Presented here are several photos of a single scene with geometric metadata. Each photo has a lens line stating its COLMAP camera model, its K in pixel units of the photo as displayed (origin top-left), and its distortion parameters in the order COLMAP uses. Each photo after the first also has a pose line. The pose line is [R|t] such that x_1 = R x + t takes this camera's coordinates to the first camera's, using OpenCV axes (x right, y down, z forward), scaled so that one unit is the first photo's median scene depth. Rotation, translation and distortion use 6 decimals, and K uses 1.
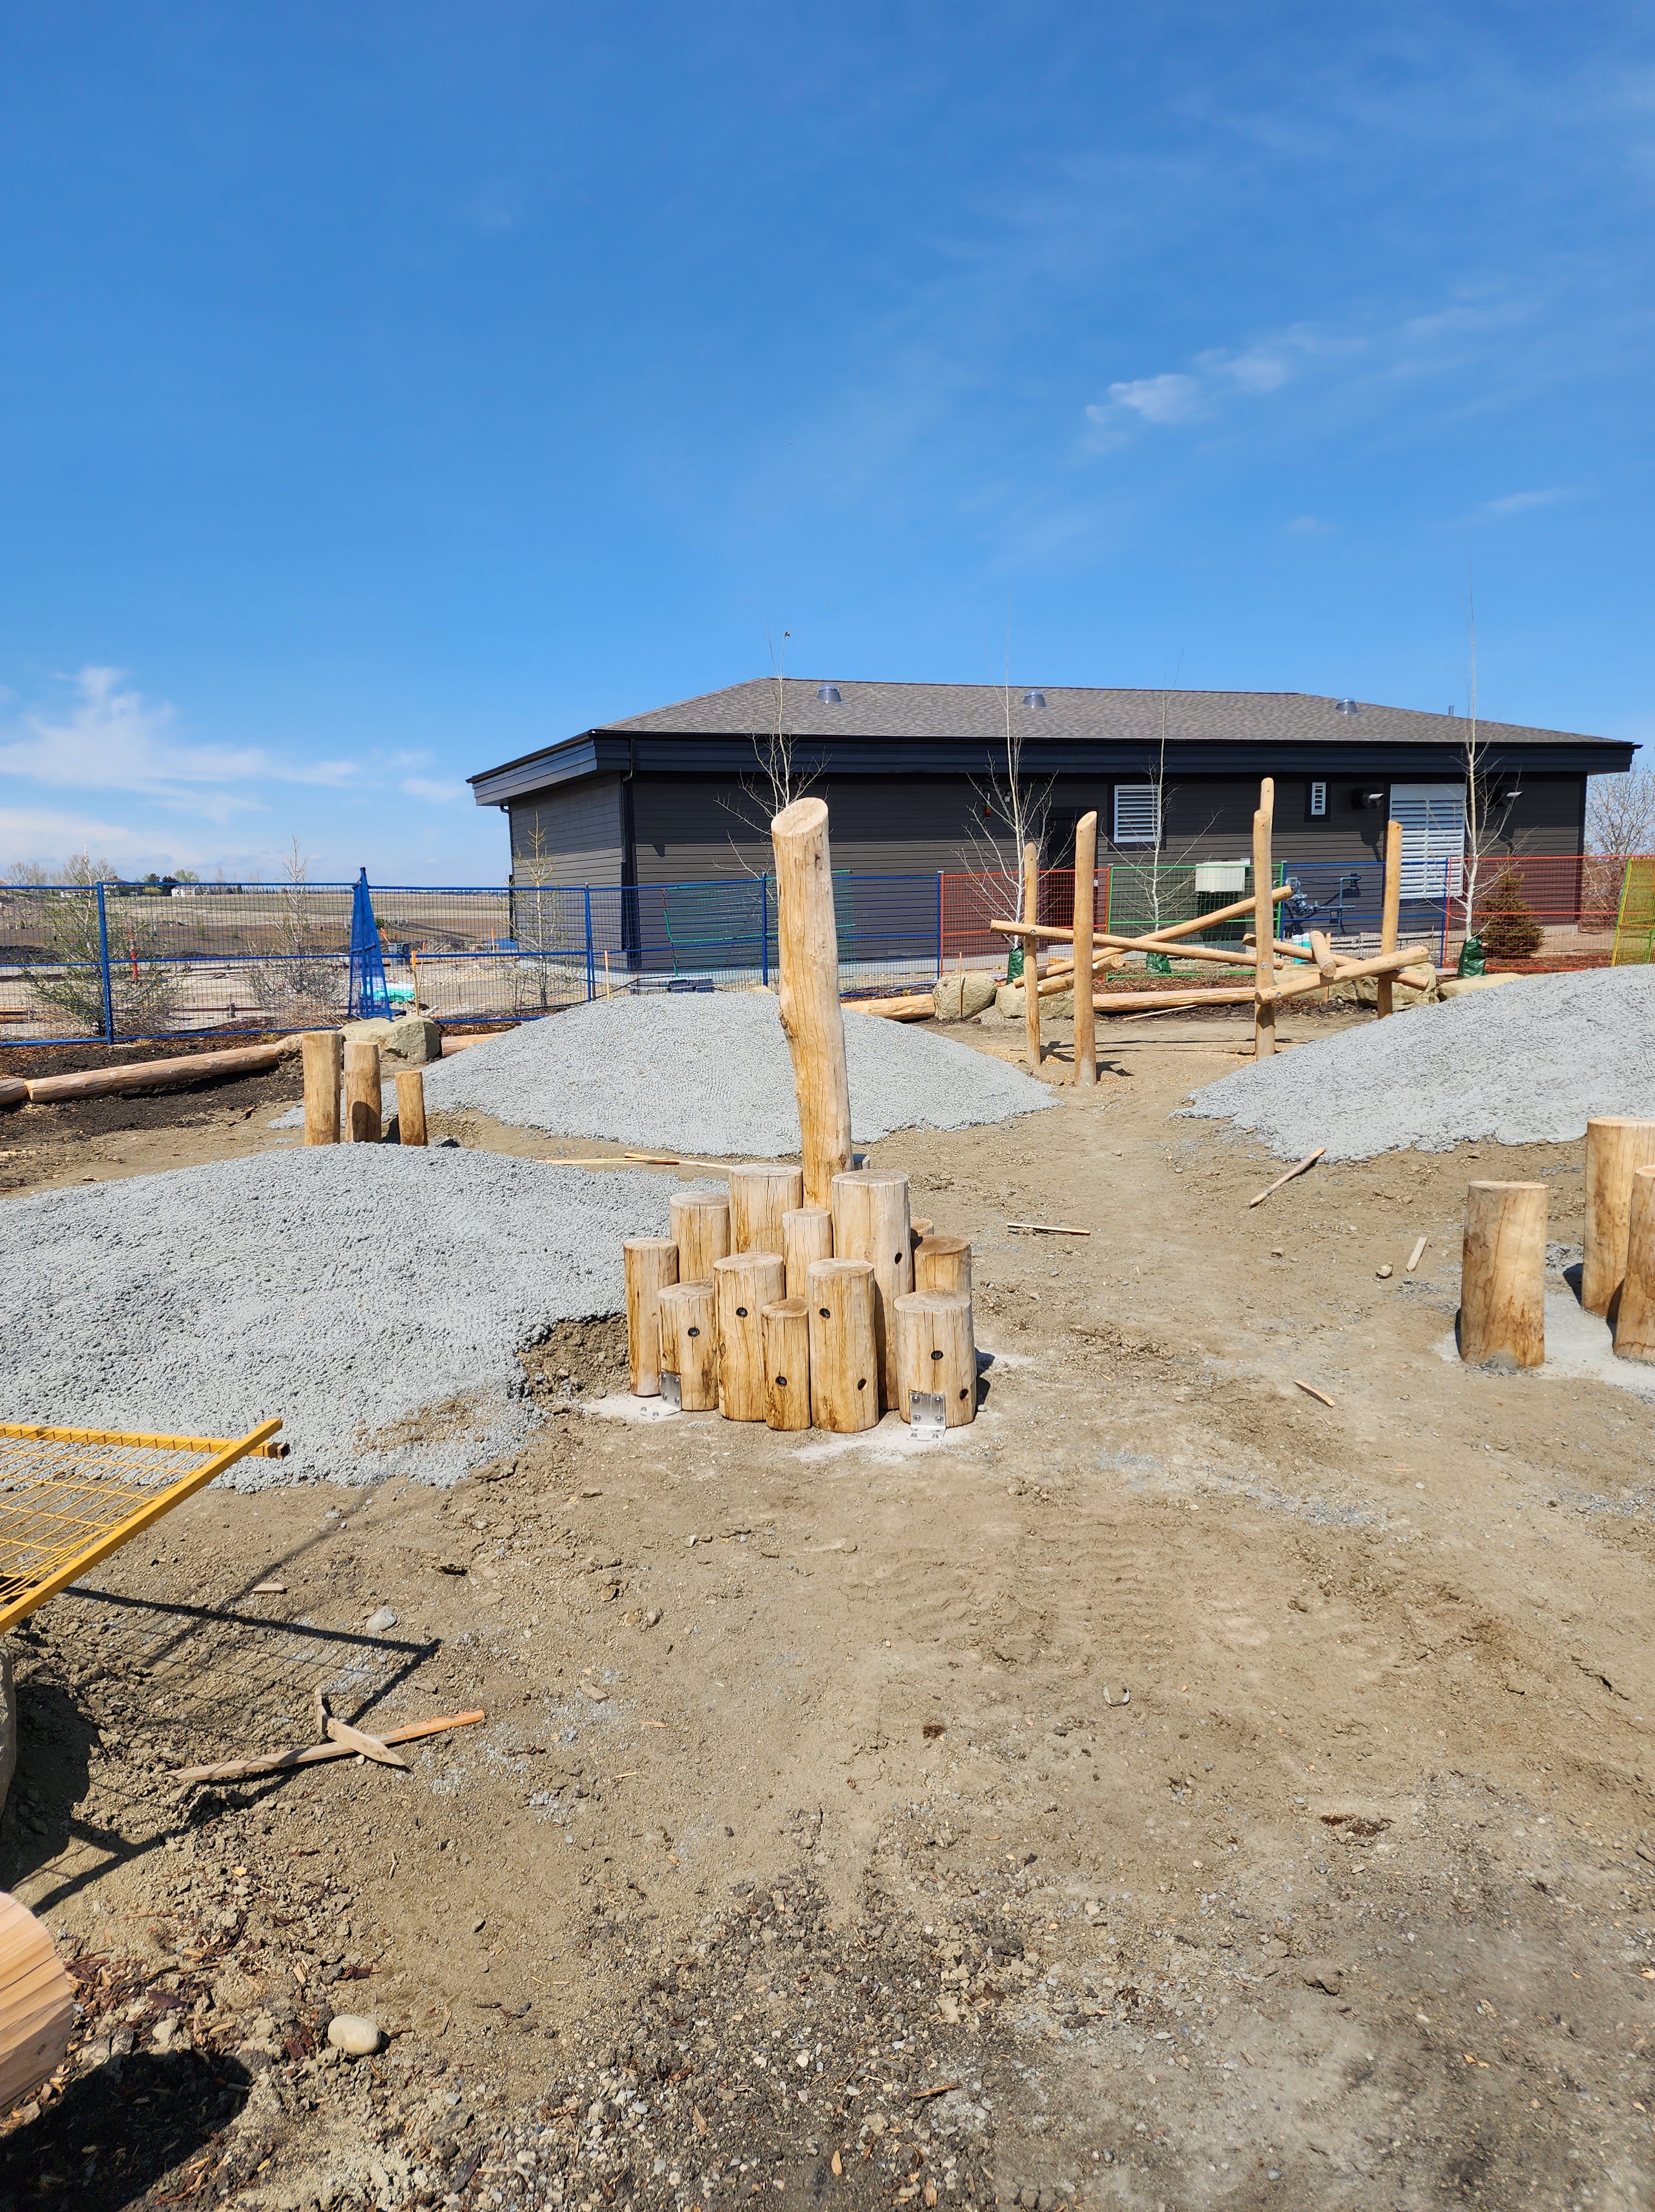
lens RADIAL K [[1453.0, 0, 815.0], [0, 1453.0, 1085.3], [0, 0, 1]] dist [0.084873, -0.077103]
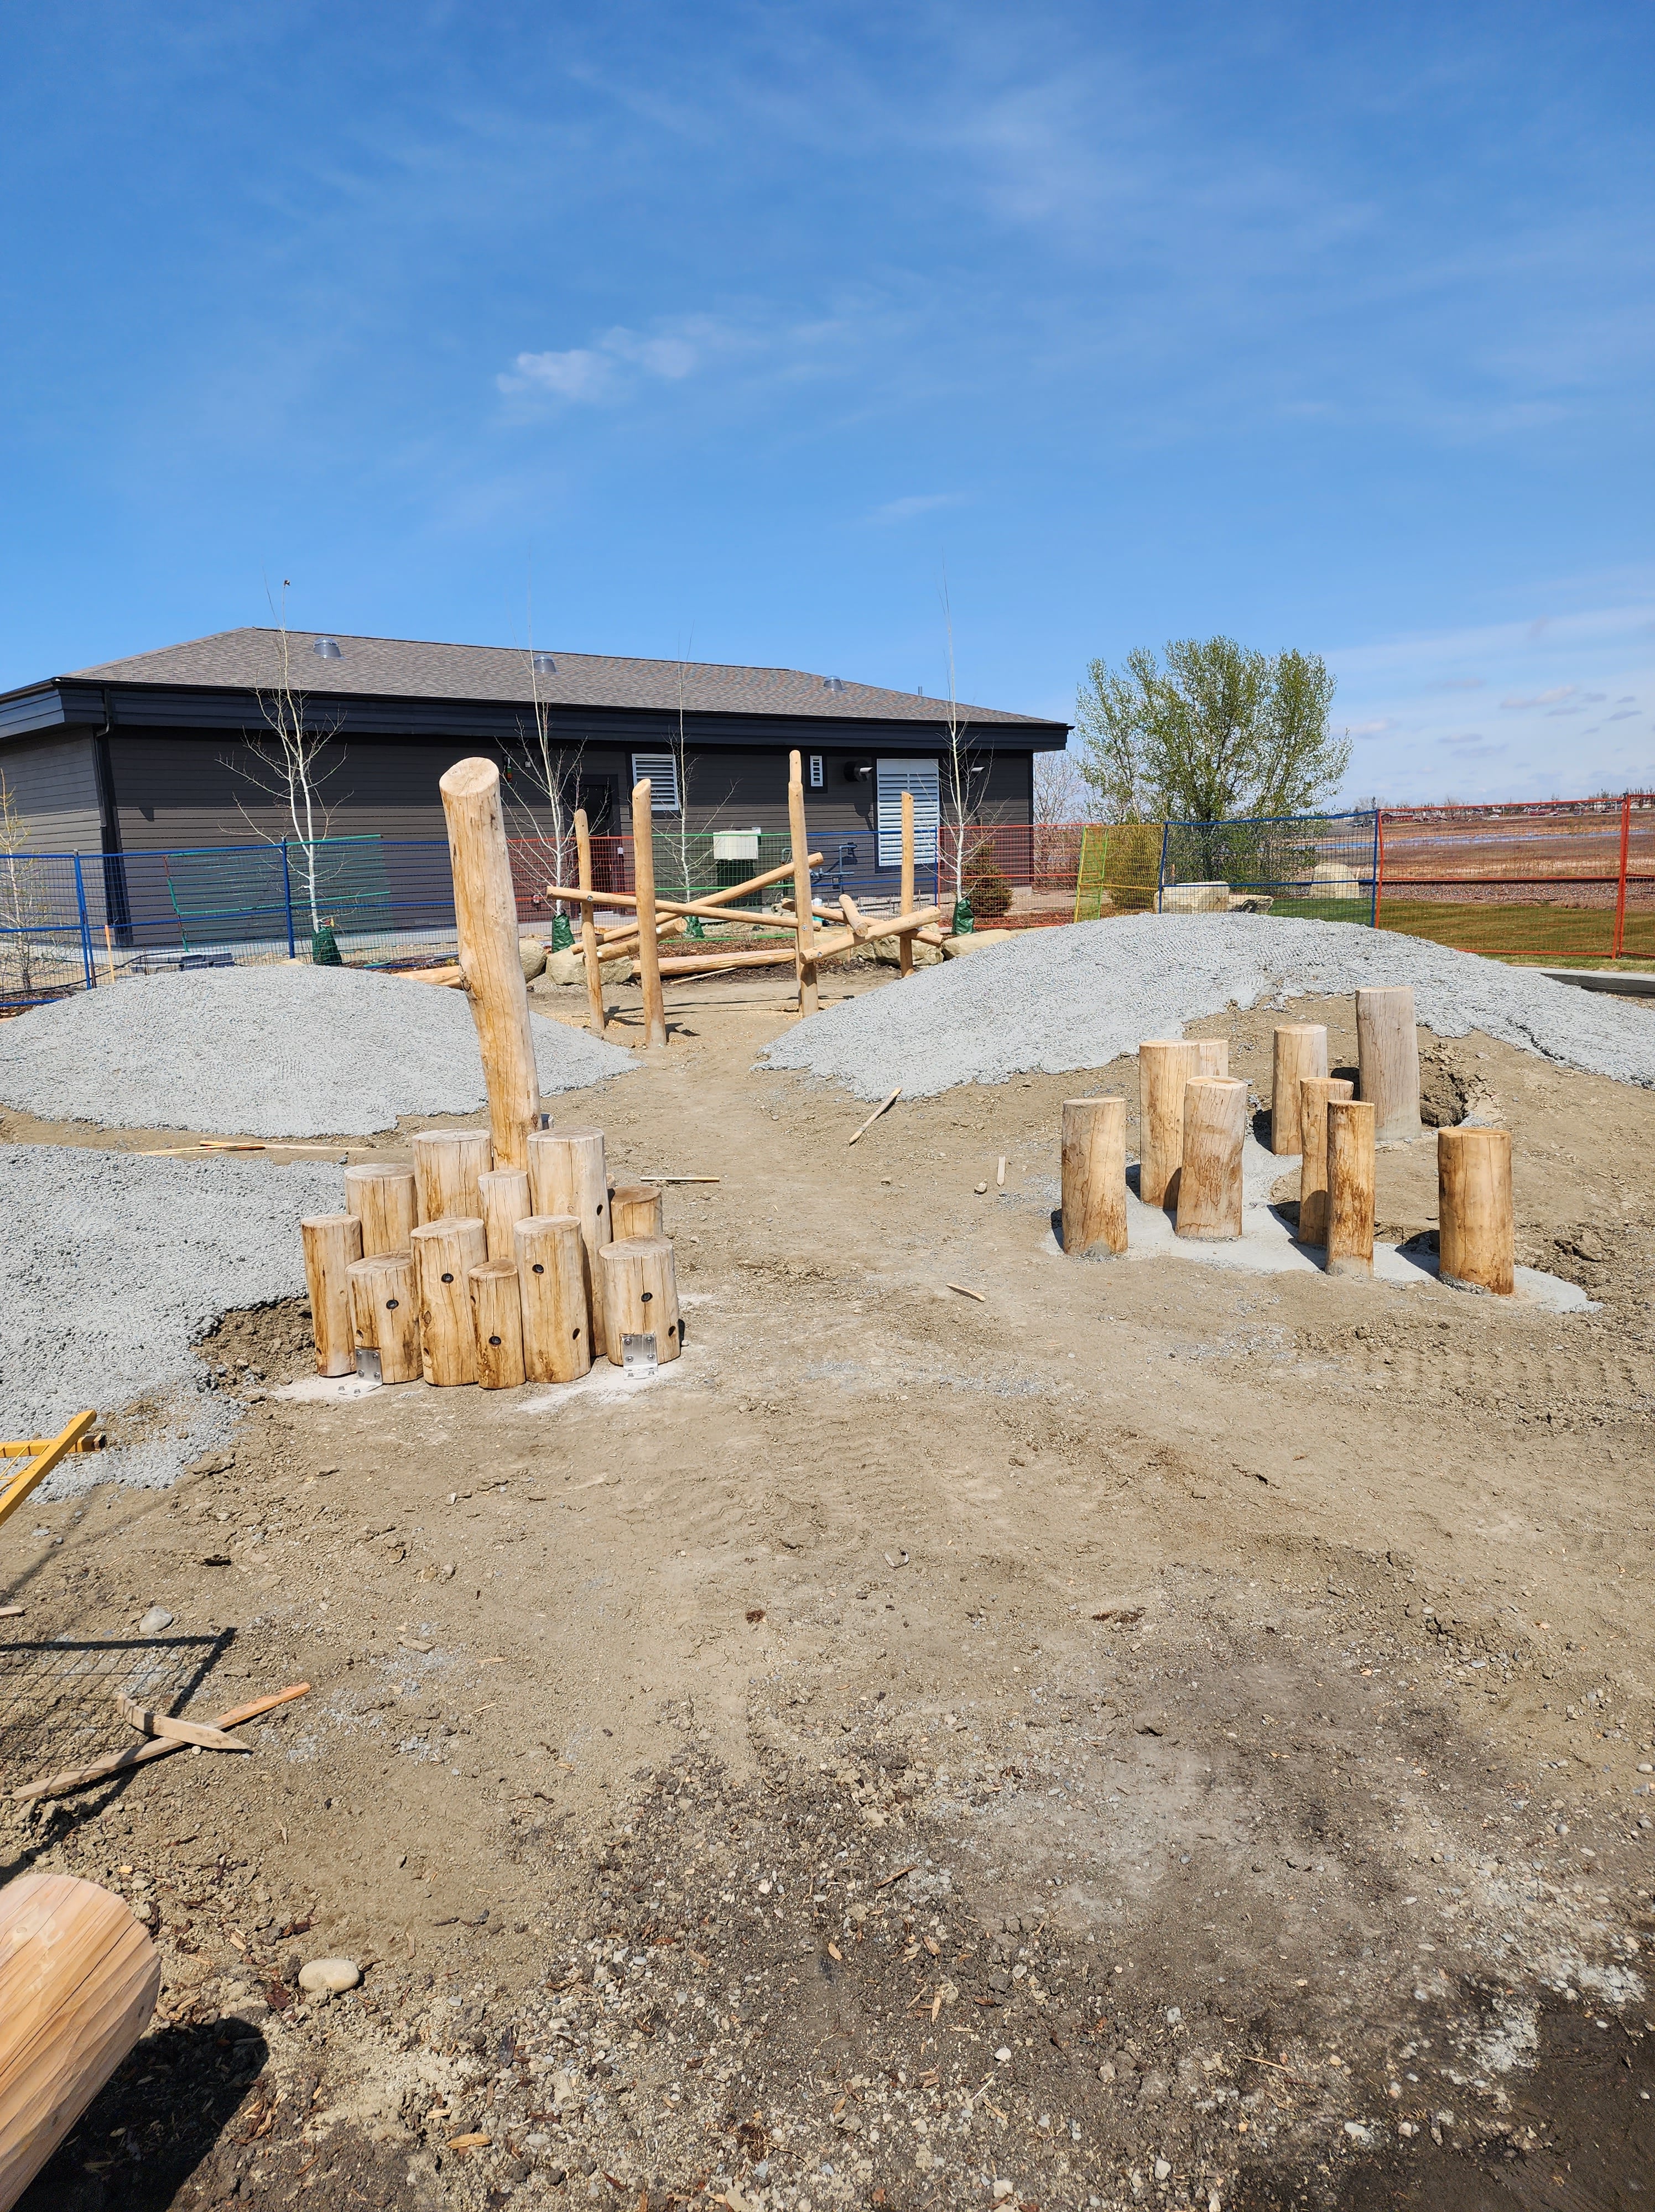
lens RADIAL K [[1453.0, 0, 819.1], [0, 1453.0, 1094.7], [0, 0, 1]] dist [0.084873, -0.077103]
pose [[0.942424, -0.063507, 0.328335, -0.141800], [0.054545, 0.997846, 0.036443, 0.009311], [-0.329942, -0.016435, 0.943858, -0.028367]]
